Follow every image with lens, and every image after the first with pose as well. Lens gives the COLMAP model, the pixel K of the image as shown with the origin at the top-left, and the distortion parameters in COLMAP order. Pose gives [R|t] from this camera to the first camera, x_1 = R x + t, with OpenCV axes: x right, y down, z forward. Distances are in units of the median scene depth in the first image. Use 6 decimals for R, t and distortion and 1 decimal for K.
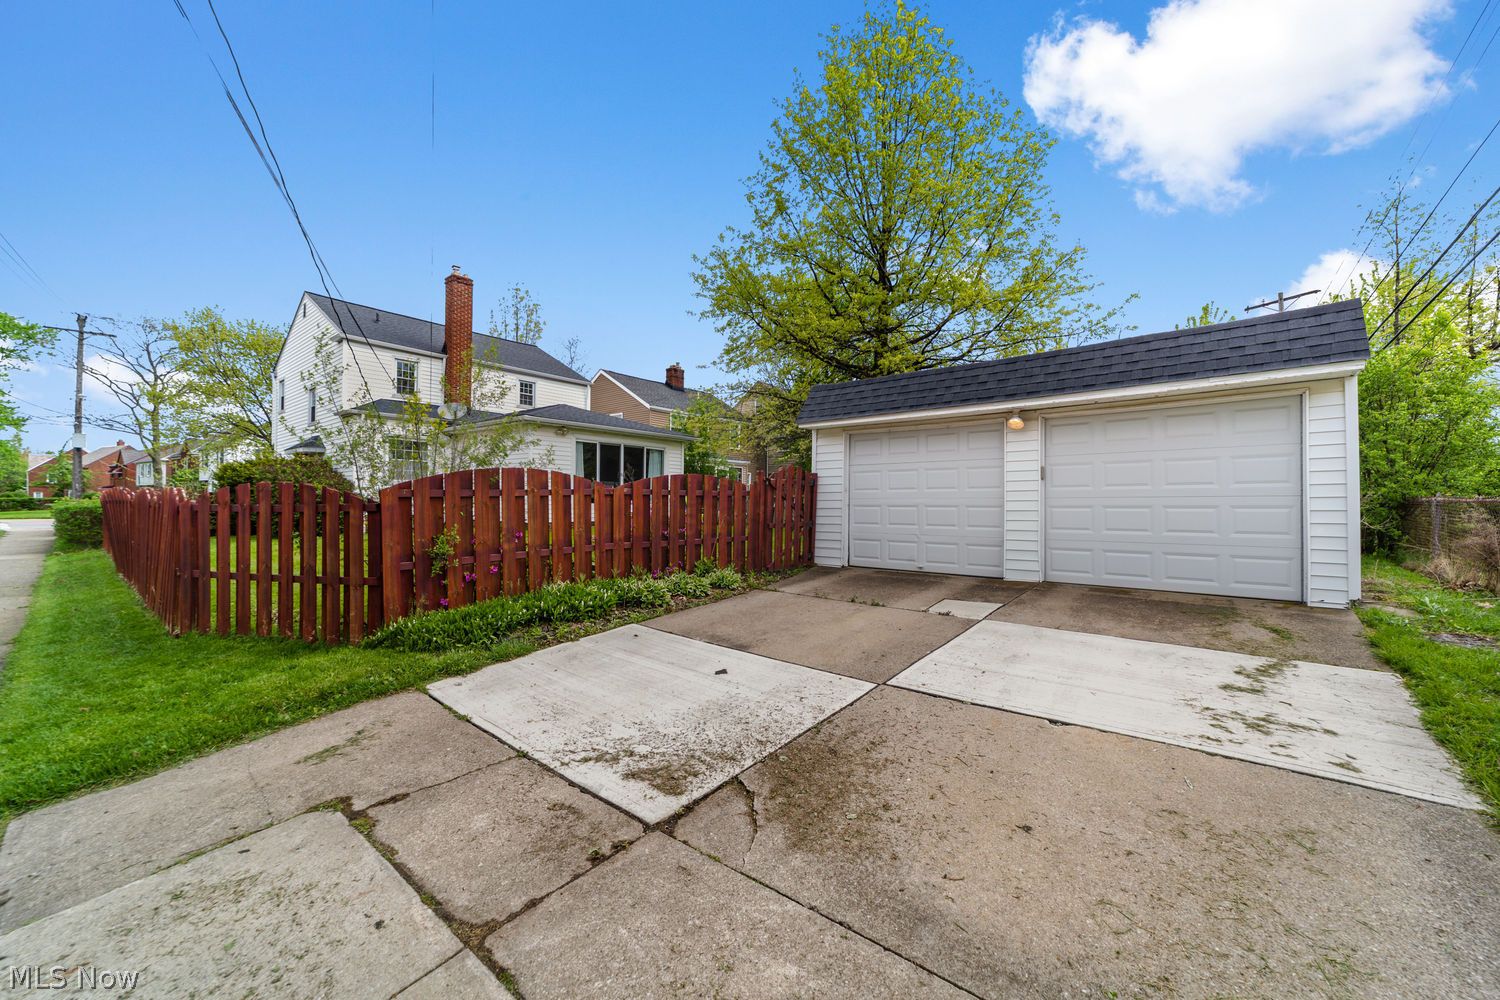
lens RADIAL K [[586.7, 0, 745.6], [0, 586.7, 502.2], [0, 0, 1]] dist [-0.003142, -0.000102]
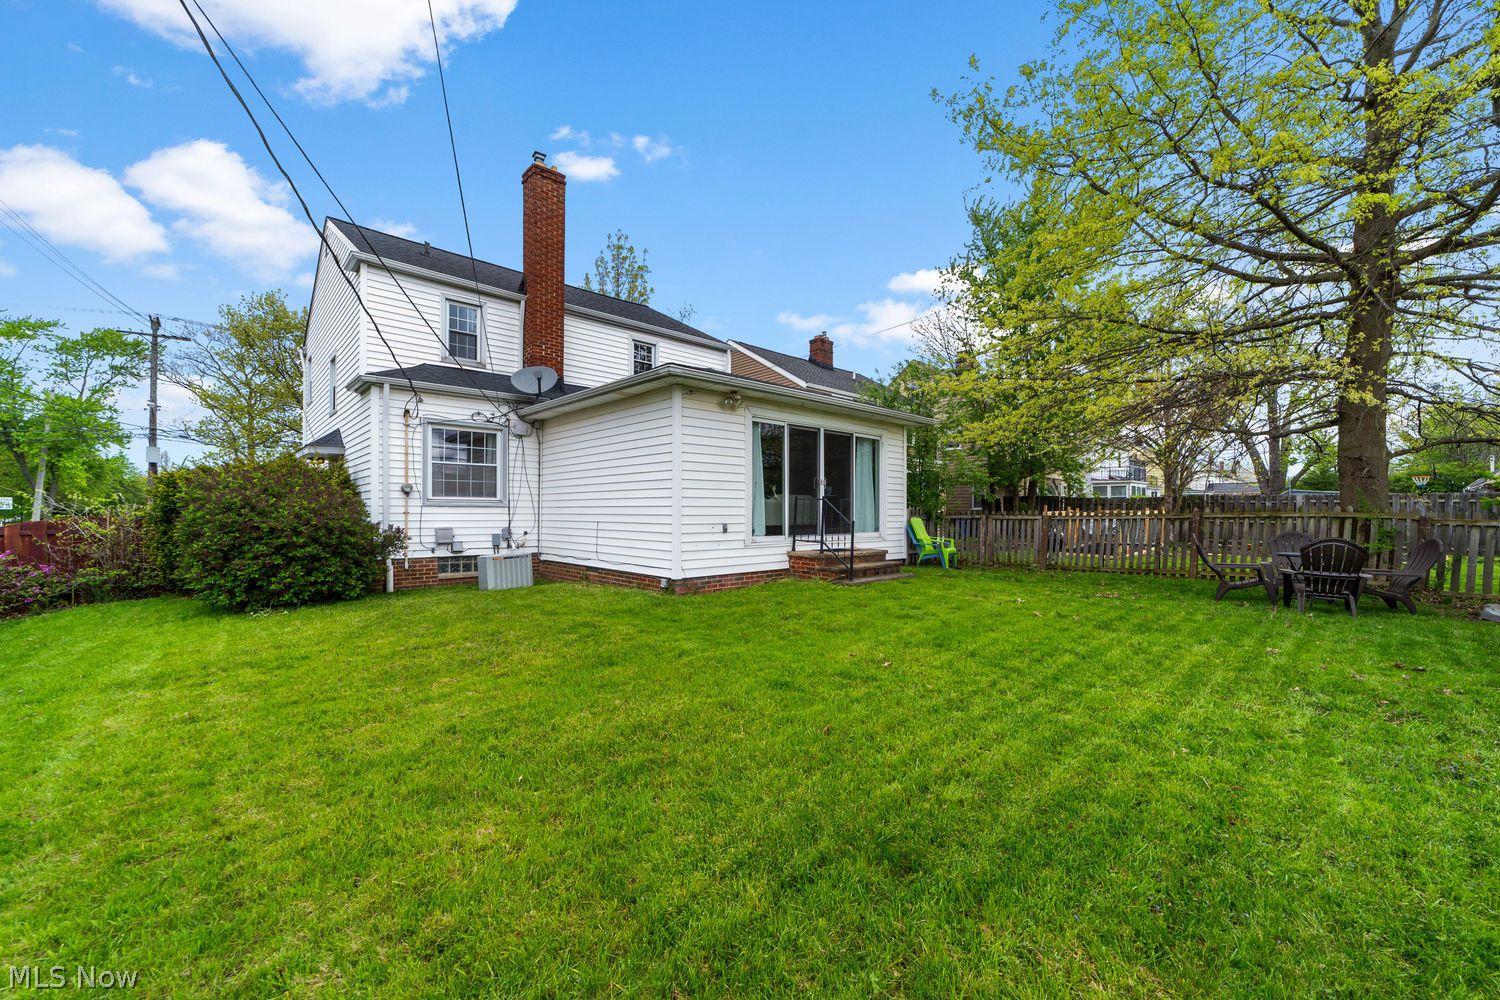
lens RADIAL K [[586.7, 0, 745.6], [0, 586.7, 502.2], [0, 0, 1]] dist [-0.003142, -0.000102]
pose [[0.990417, -0.012701, -0.137525, -0.196413], [0.011255, 0.999873, -0.011282, -0.021828], [0.137651, 0.009626, 0.990434, 0.418095]]
